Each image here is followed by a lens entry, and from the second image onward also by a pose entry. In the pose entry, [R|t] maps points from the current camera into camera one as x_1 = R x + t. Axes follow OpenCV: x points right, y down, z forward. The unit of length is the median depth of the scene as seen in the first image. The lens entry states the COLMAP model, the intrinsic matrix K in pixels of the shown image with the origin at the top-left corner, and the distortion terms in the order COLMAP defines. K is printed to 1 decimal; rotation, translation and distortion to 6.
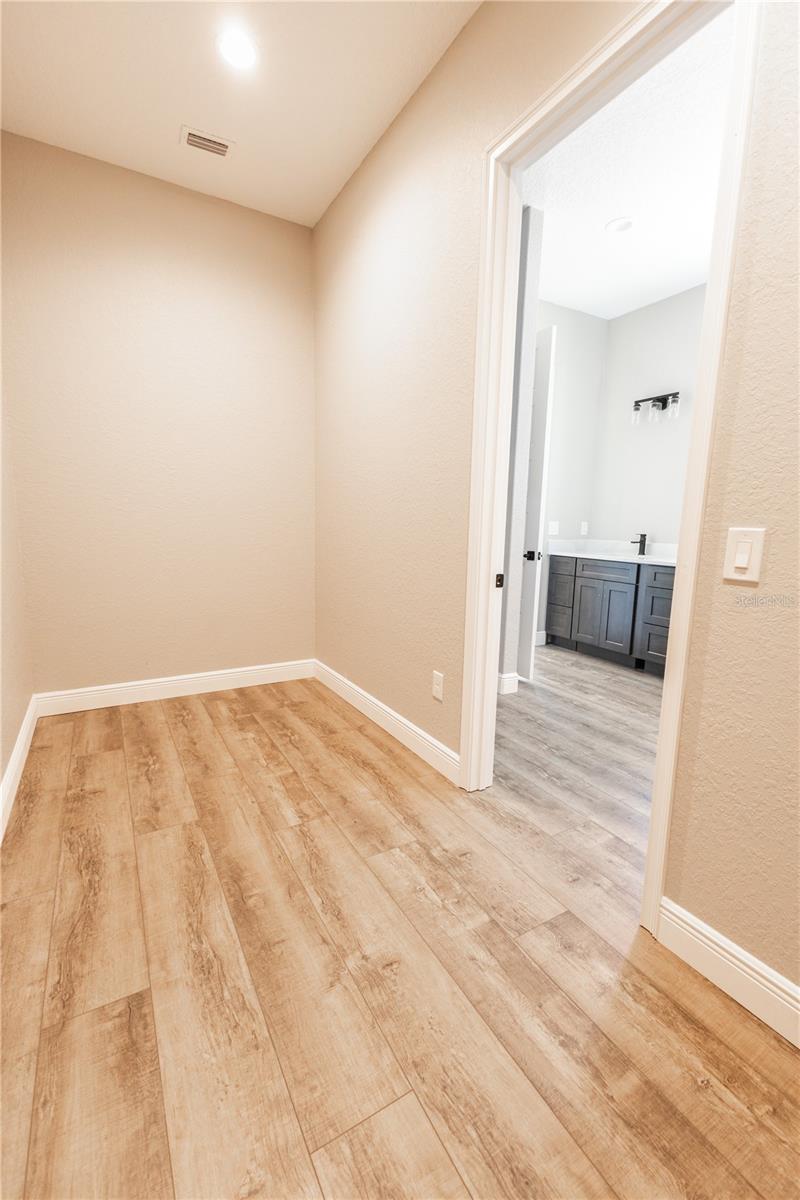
lens RADIAL K [[518.4, 0, 400.0], [0, 518.4, 600.0], [0, 0, 1]] dist [-0.000736, -0.000347]
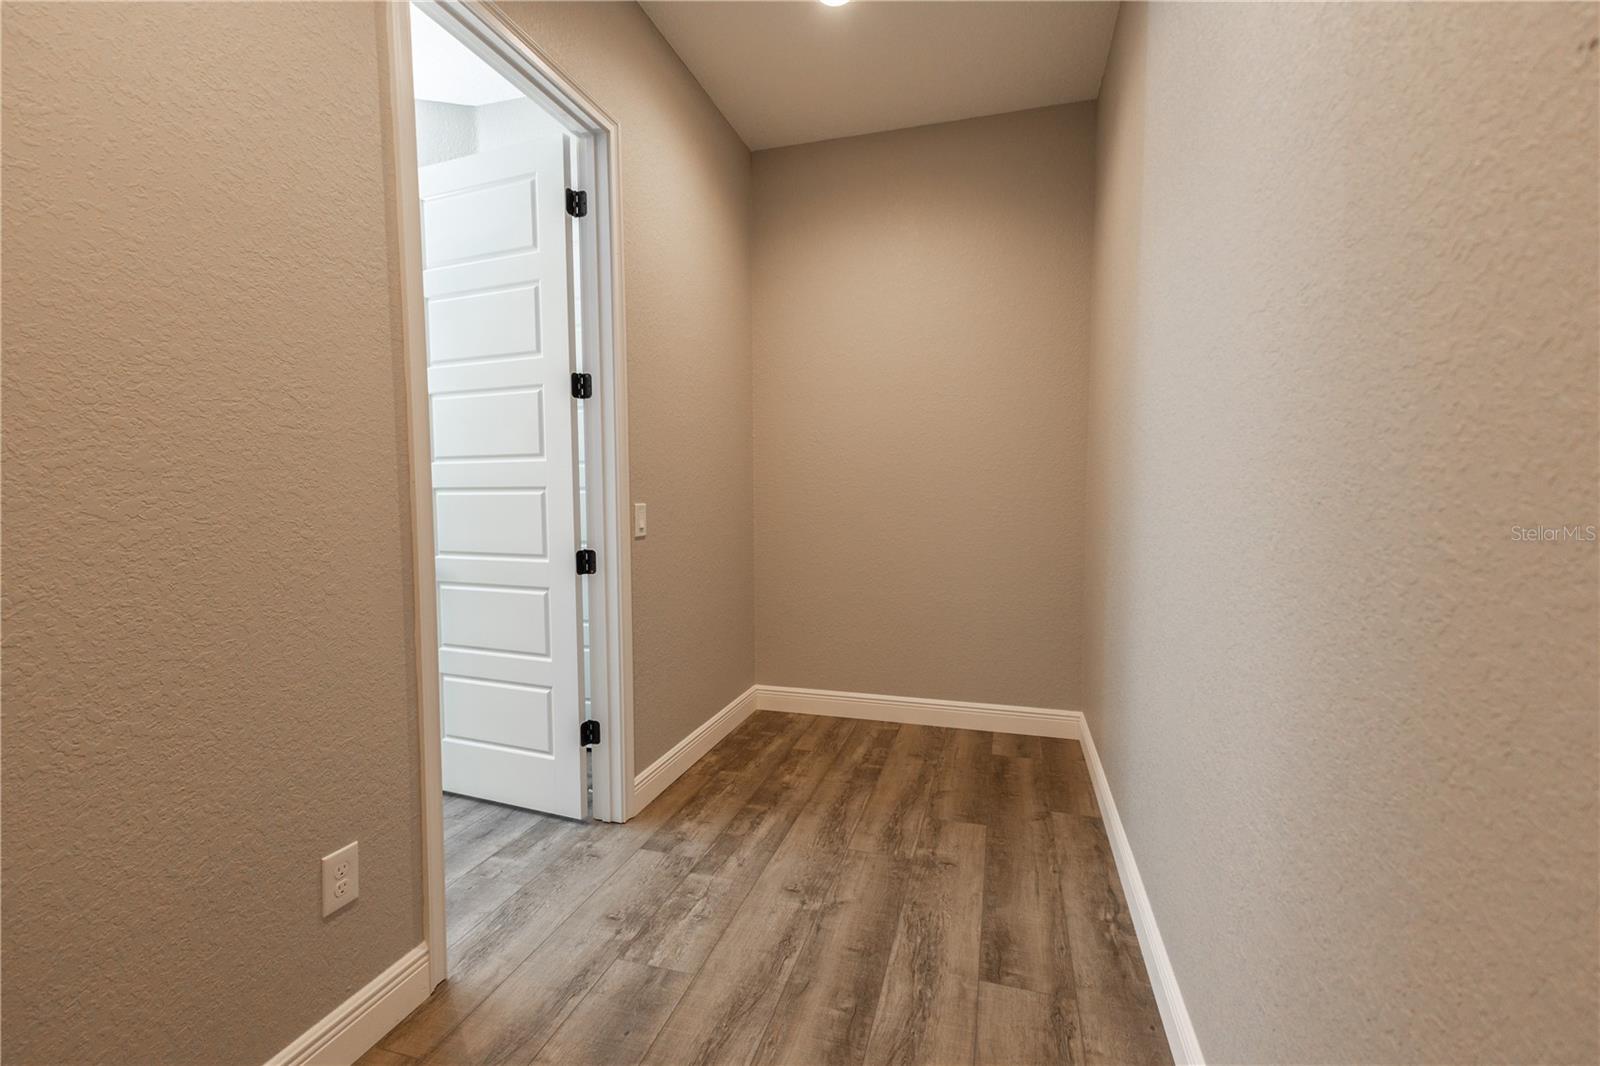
lens RADIAL K [[691.2, 0, 800.0], [0, 691.2, 533.0], [0, 0, 1]] dist [-0.000736, -0.000347]
pose [[-0.690415, -0.065314, 0.720459, -1.050879], [0.101040, 0.977447, 0.185439, -0.341689], [-0.716322, 0.200825, -0.668245, 1.800049]]
